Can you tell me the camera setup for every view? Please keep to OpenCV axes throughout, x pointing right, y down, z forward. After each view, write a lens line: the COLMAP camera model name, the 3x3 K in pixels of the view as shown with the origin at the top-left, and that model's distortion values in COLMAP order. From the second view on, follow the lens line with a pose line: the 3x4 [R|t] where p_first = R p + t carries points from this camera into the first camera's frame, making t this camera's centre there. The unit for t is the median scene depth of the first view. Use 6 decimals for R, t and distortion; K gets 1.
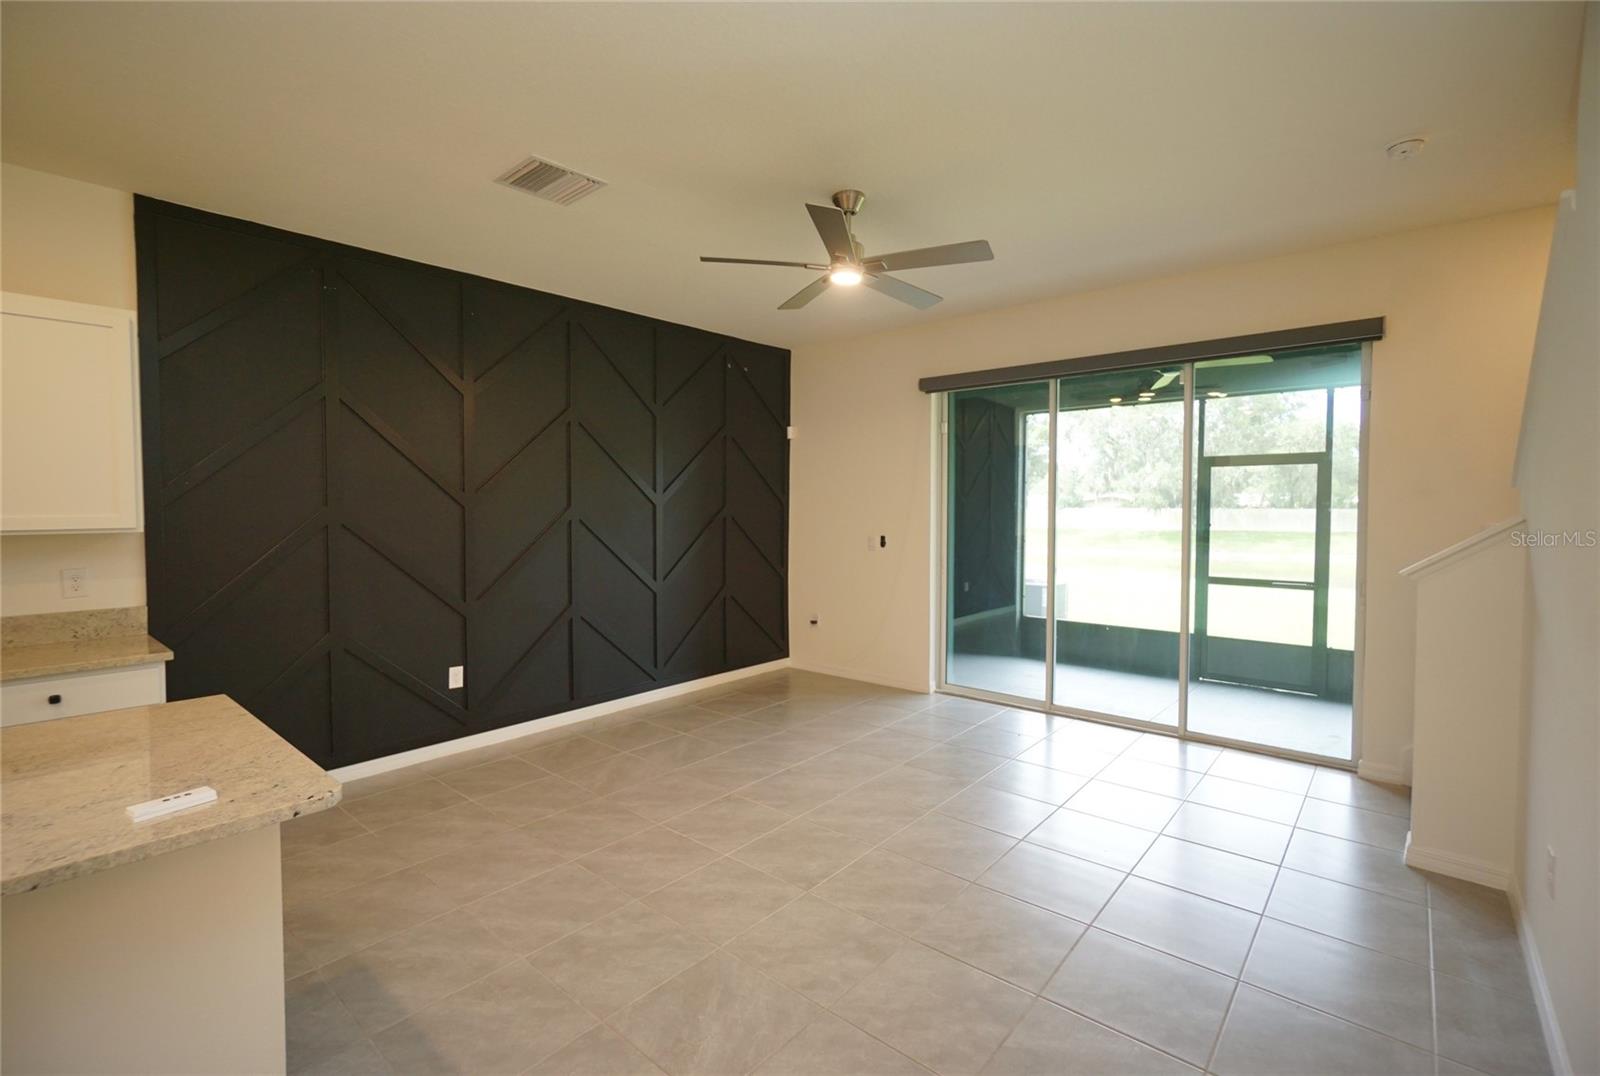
lens RADIAL K [[722.4, 0, 806.0], [0, 722.4, 521.8], [0, 0, 1]] dist [0.009832, 0.000152]
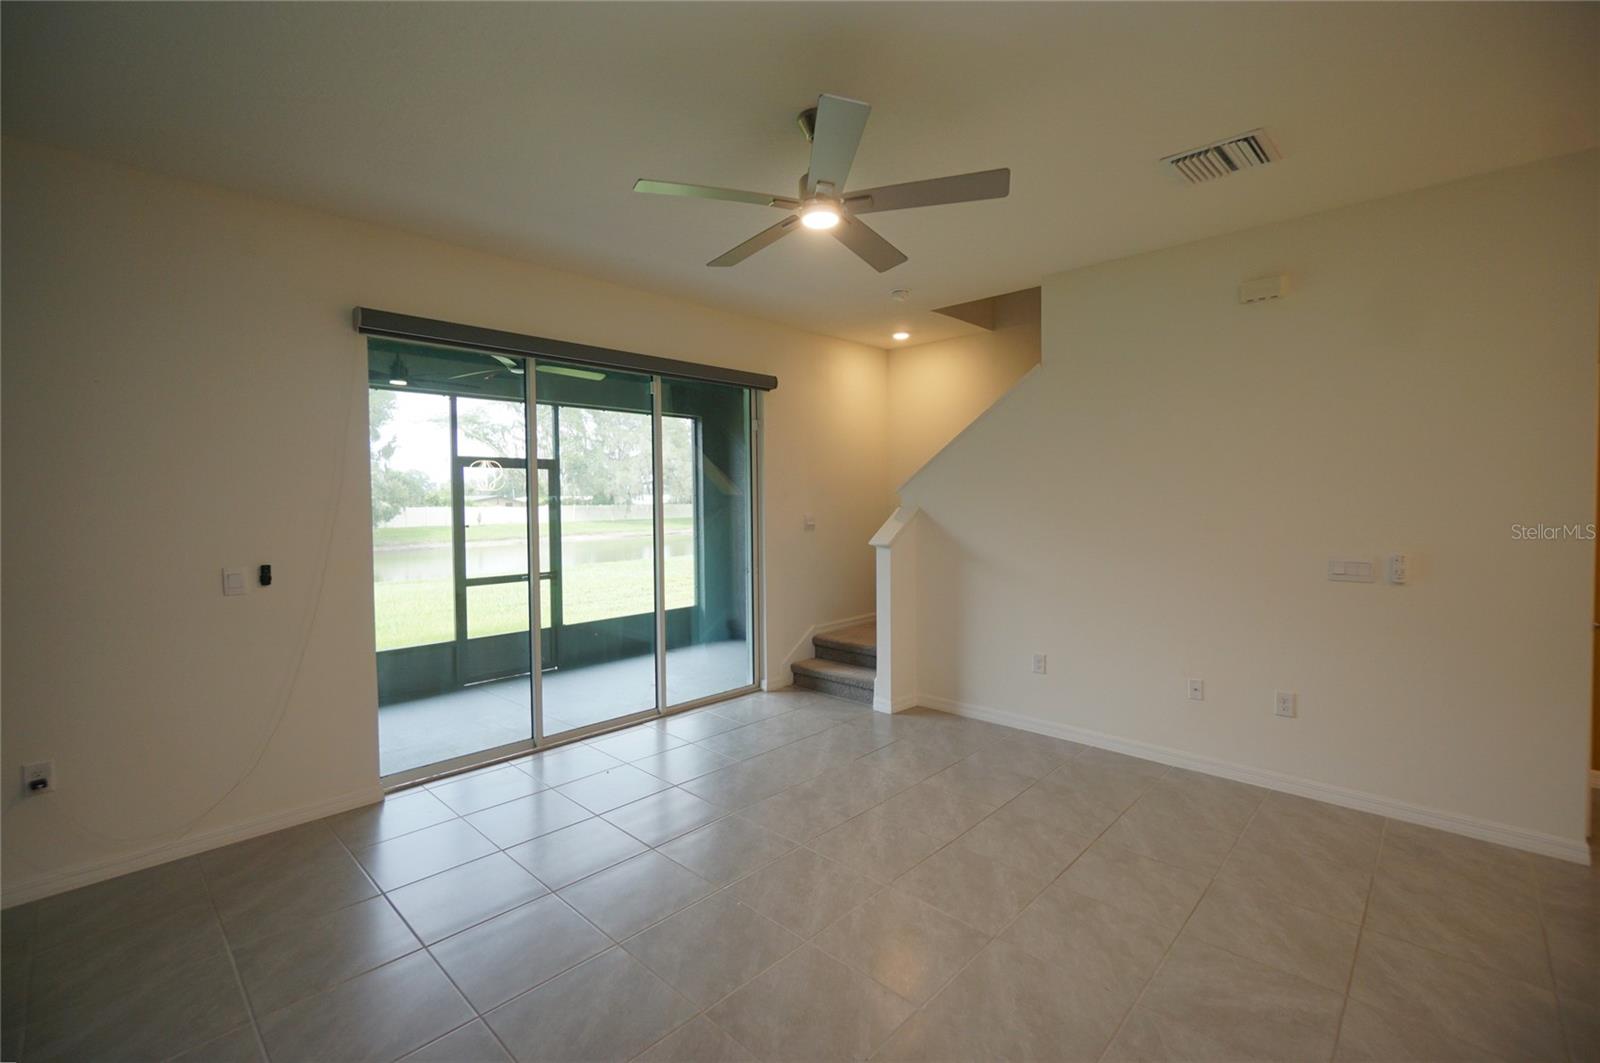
lens RADIAL K [[699.9, 0, 815.5], [0, 699.9, 514.3], [0, 0, 1]] dist [-0.005159, 0.001702]
pose [[0.042338, -0.020931, 0.998884, -0.514178], [0.033489, 0.999248, 0.019519, -0.019666], [-0.998542, 0.032626, 0.043007, 0.702934]]
